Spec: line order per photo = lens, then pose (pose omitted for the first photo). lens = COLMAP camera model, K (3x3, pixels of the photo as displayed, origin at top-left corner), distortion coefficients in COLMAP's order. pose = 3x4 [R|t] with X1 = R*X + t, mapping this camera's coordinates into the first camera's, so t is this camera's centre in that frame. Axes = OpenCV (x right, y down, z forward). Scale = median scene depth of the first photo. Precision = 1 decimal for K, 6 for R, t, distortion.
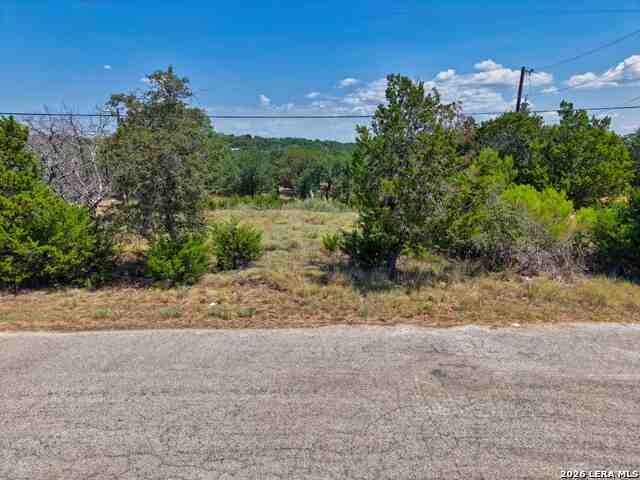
lens RADIAL K [[437.7, 0, 319.8], [0, 437.7, 242.1], [0, 0, 1]] dist [-0.011220, -0.010625]
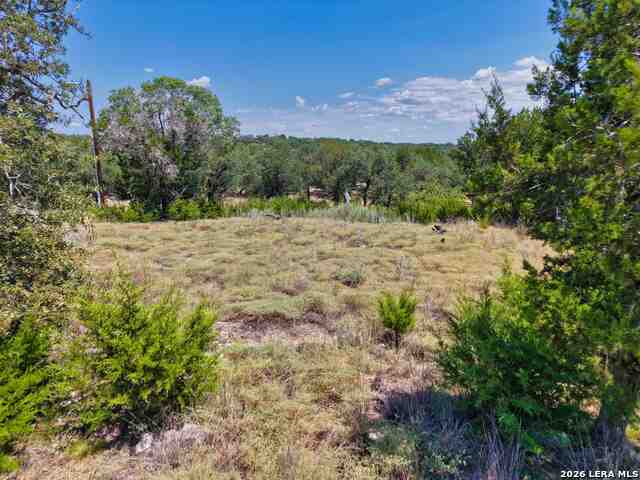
lens RADIAL K [[437.7, 0, 320.5], [0, 437.7, 235.1], [0, 0, 1]] dist [-0.011220, -0.010625]
pose [[0.997191, 0.012125, -0.073909, -0.004239], [-0.013323, 0.999787, -0.015736, -0.016259], [0.073703, 0.016676, 0.997141, 0.125058]]
